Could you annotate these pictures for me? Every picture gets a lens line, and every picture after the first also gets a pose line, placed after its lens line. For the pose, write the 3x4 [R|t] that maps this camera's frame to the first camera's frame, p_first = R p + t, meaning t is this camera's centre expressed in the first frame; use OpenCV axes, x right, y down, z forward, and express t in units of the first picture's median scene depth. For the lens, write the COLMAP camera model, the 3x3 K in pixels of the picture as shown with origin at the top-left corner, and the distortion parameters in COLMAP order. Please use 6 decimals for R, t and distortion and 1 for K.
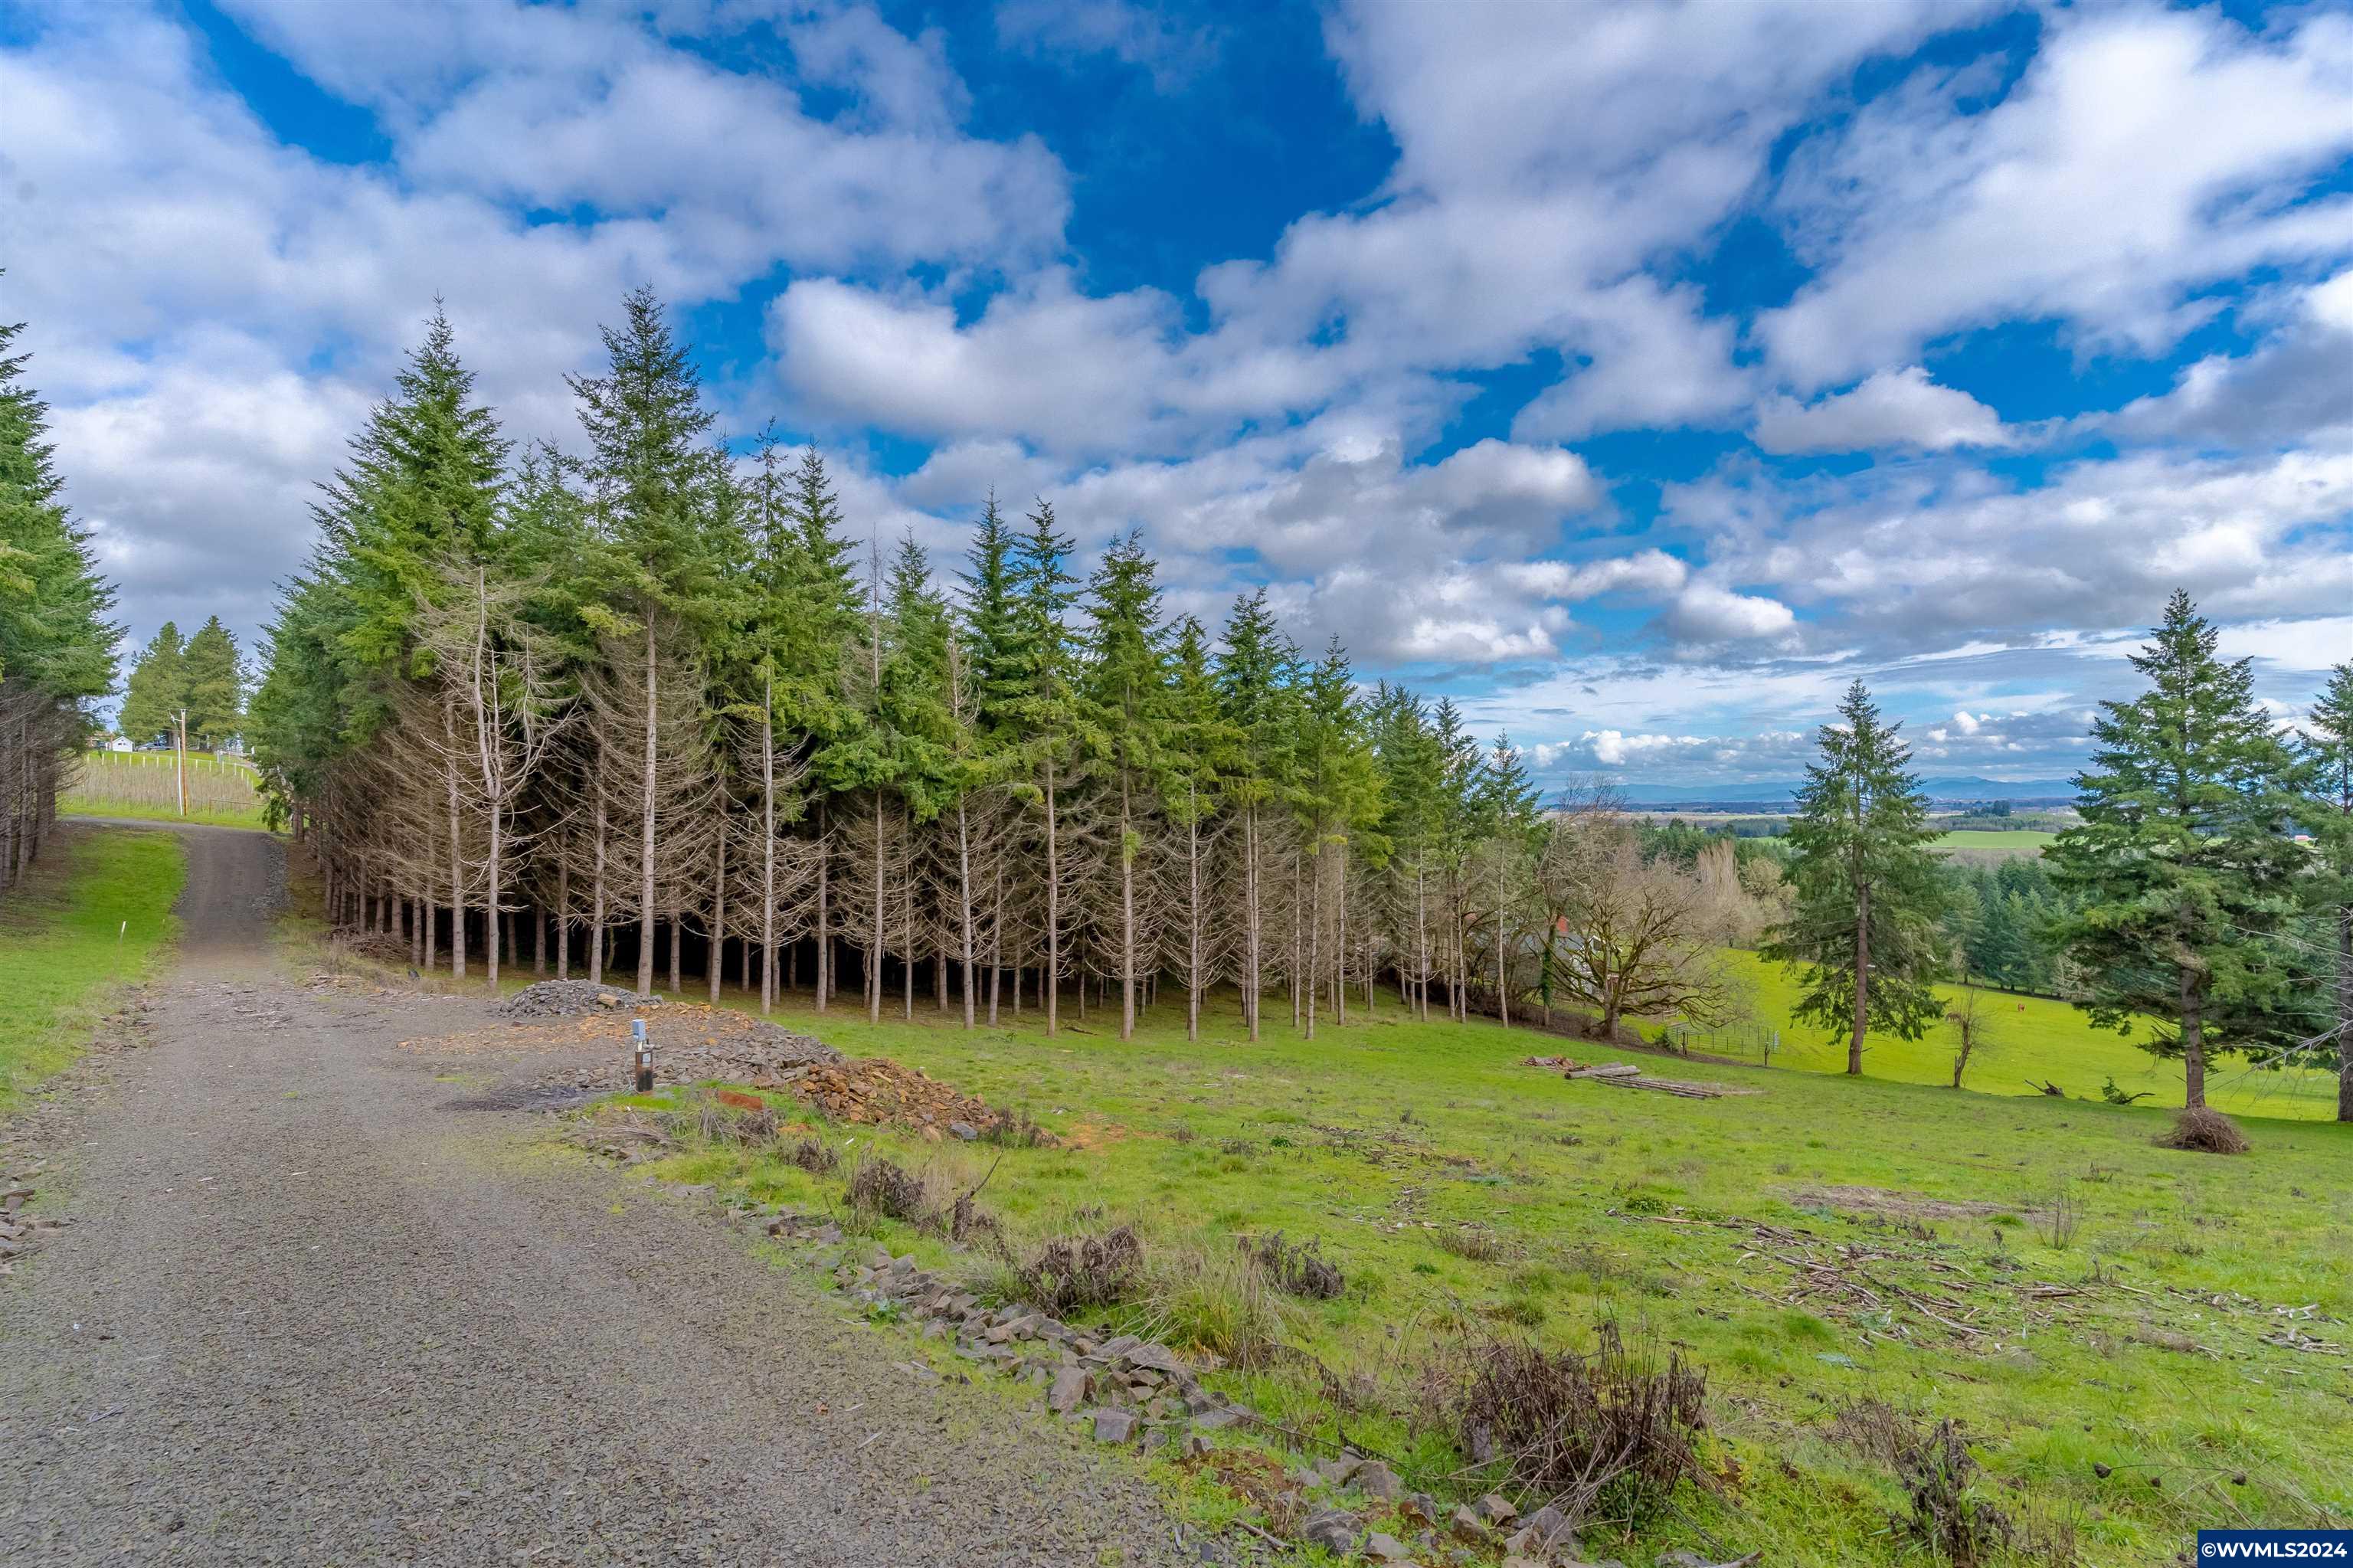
lens RADIAL K [[1179.9, 0, 1142.9], [0, 1179.9, 808.4], [0, 0, 1]] dist [0.016962, -0.002094]
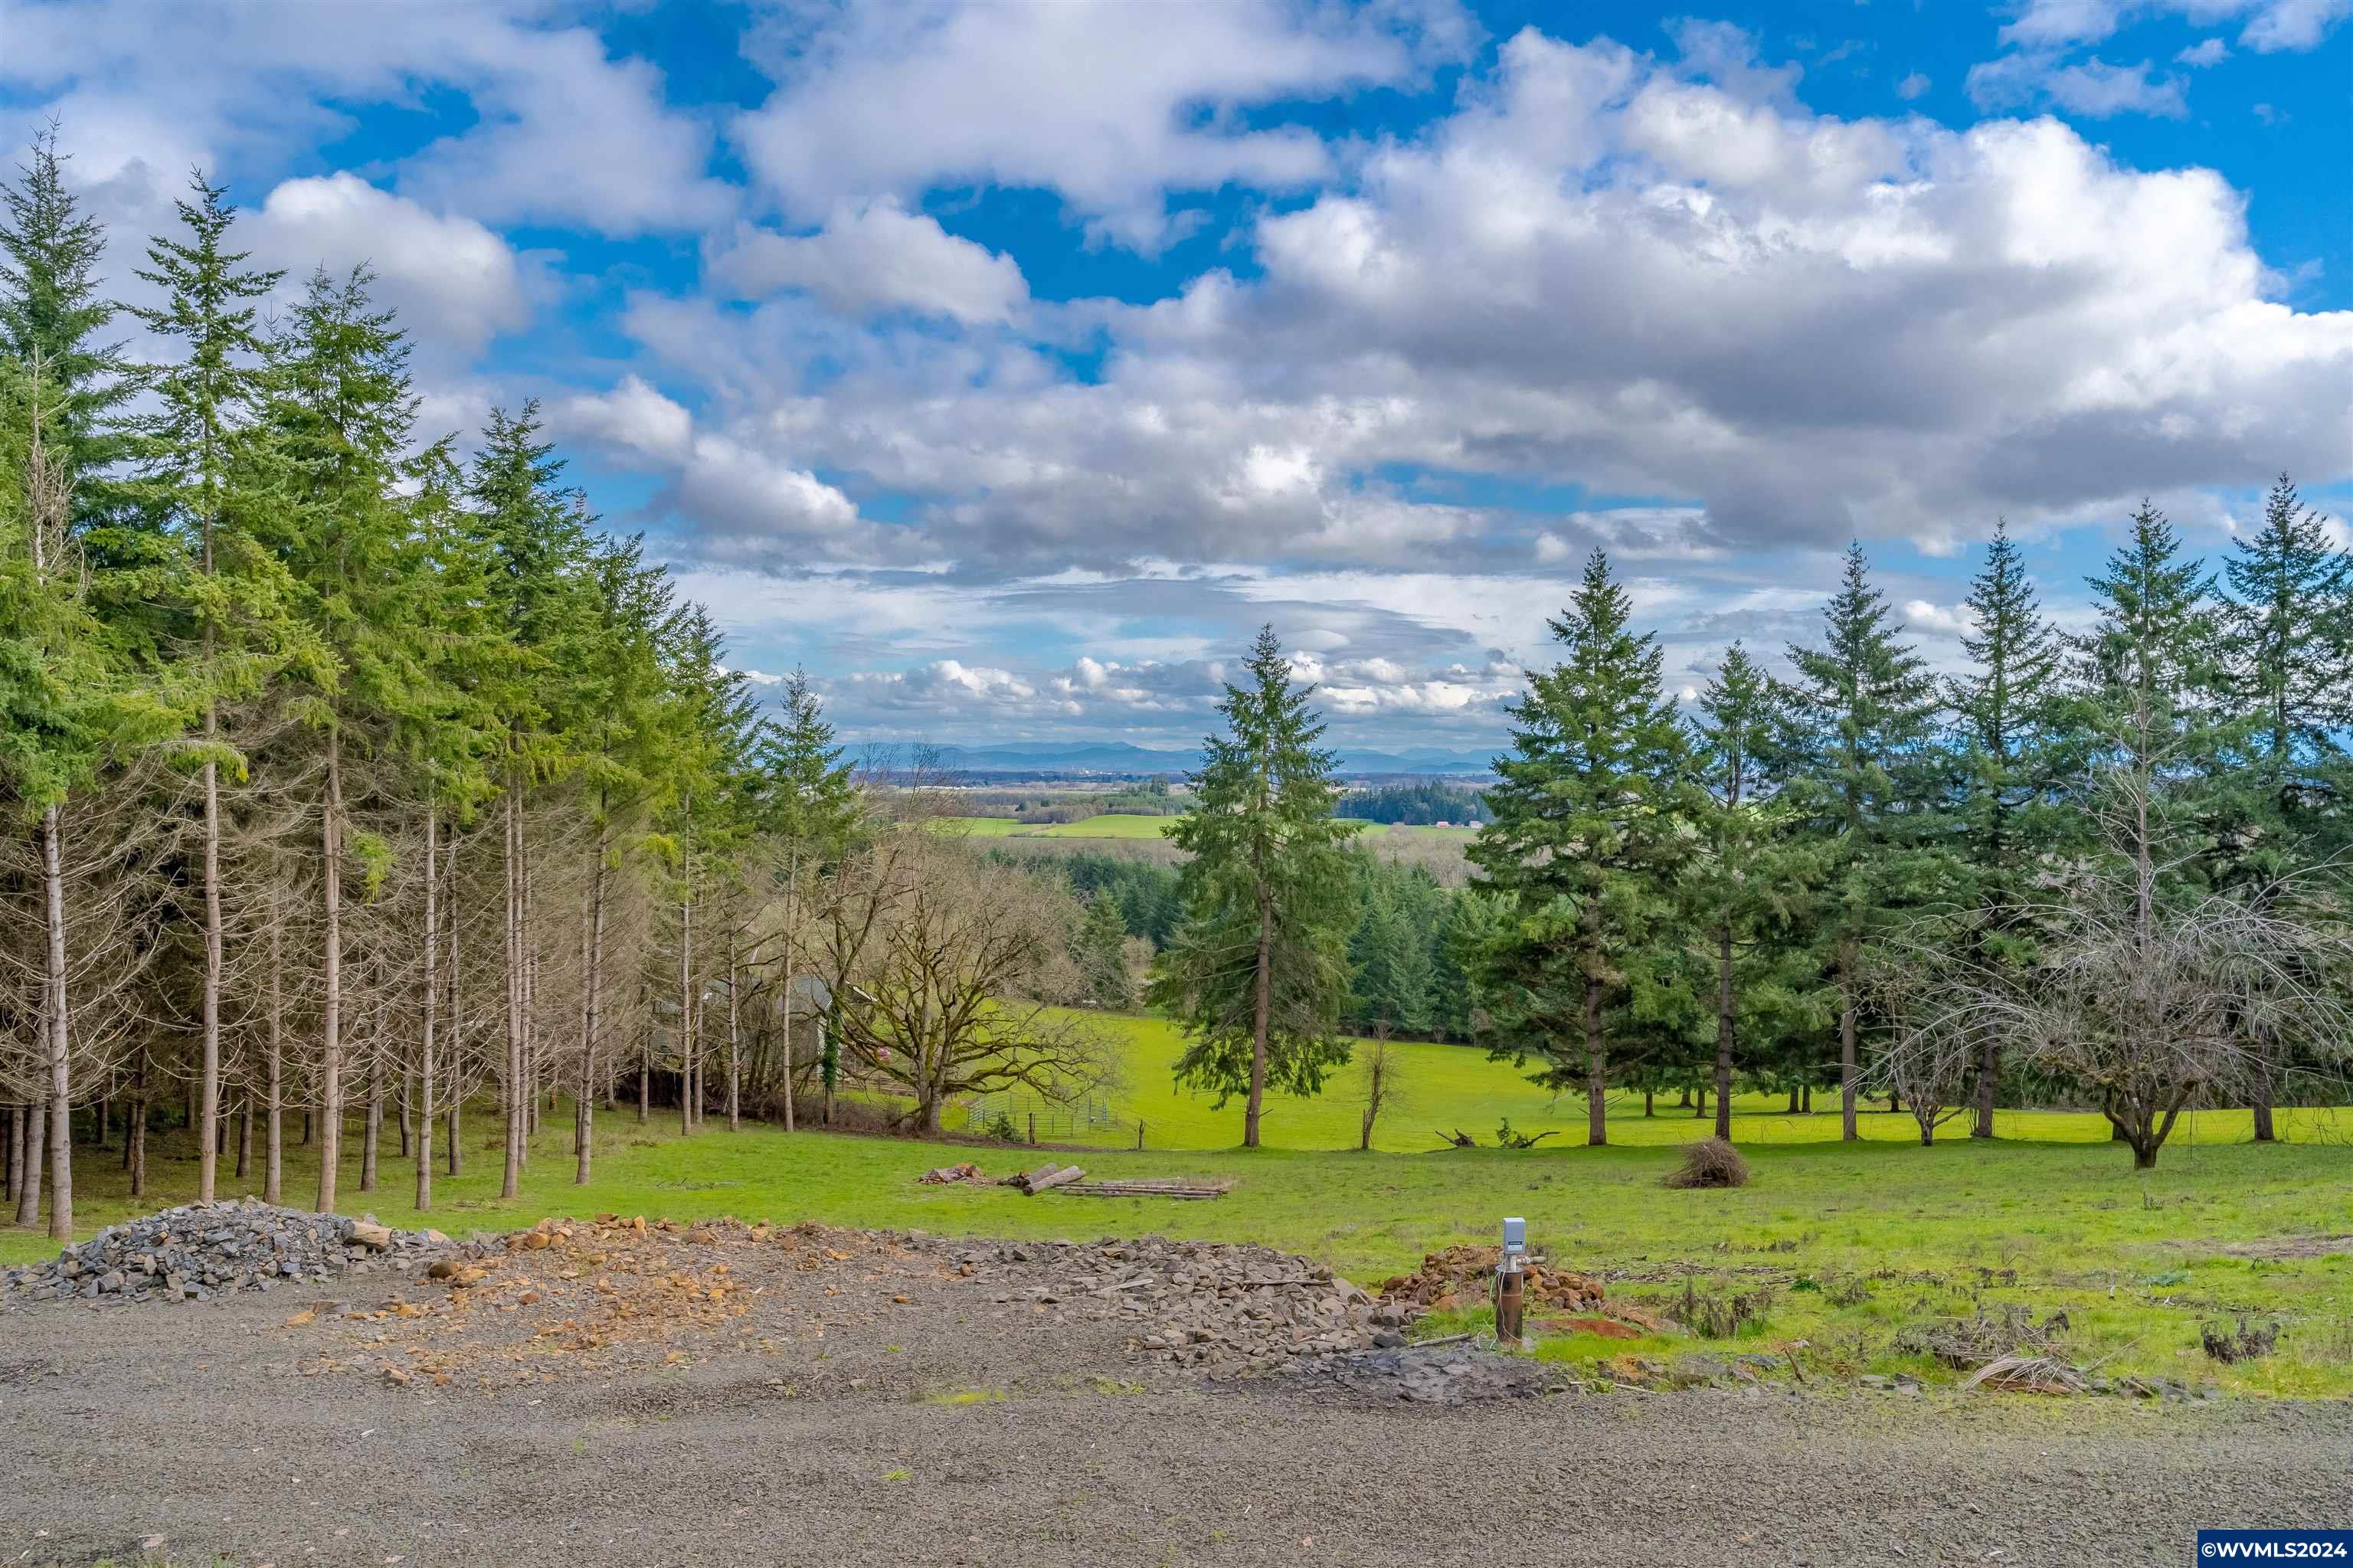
lens RADIAL K [[1938.5, 0, 1147.6], [0, 1938.5, 798.3], [0, 0, 1]] dist [0.001622, 0.018429]
pose [[0.791647, 0.007568, 0.610932, -0.288144], [-0.015406, 0.999853, 0.007578, -0.008686], [-0.610784, -0.015411, 0.791647, 0.092566]]
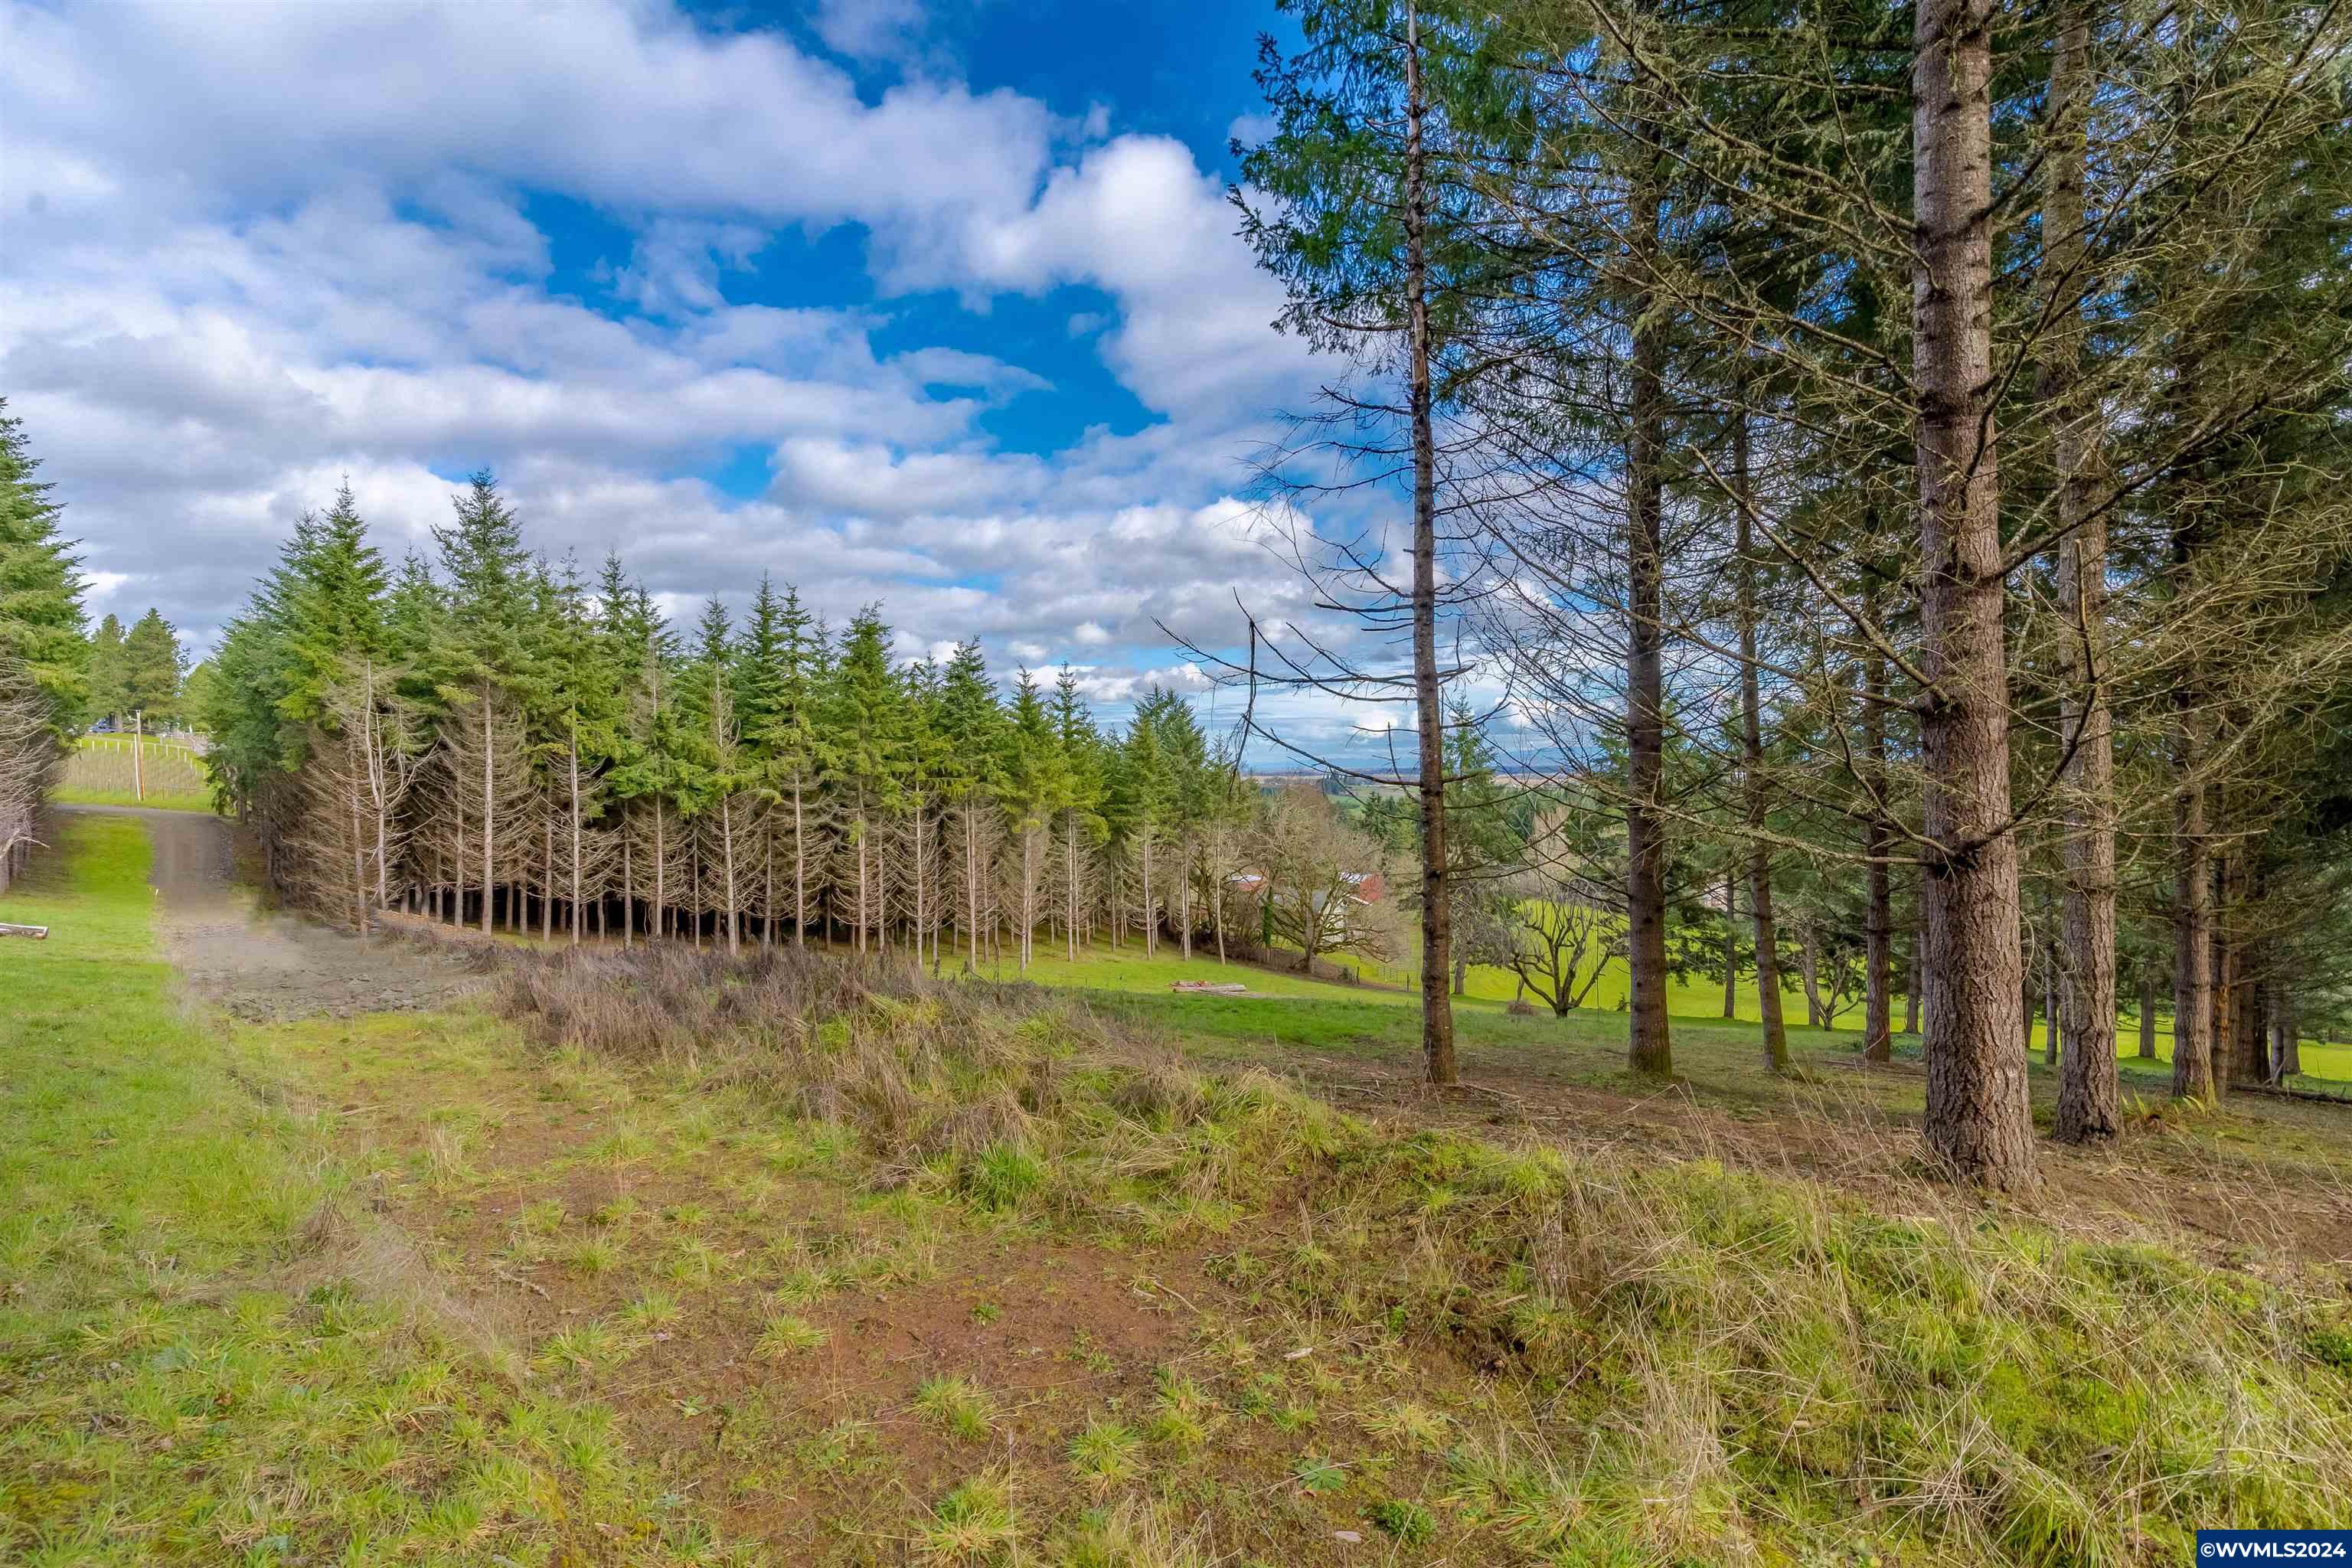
lens RADIAL K [[1179.4, 0, 1155.9], [0, 1179.4, 779.7], [0, 0, 1]] dist [0.016962, -0.002094]
pose [[0.999053, -0.003745, 0.043354, 0.304045], [0.003344, 0.999951, 0.009311, -0.043439], [-0.043386, -0.009157, 0.999016, -0.453753]]
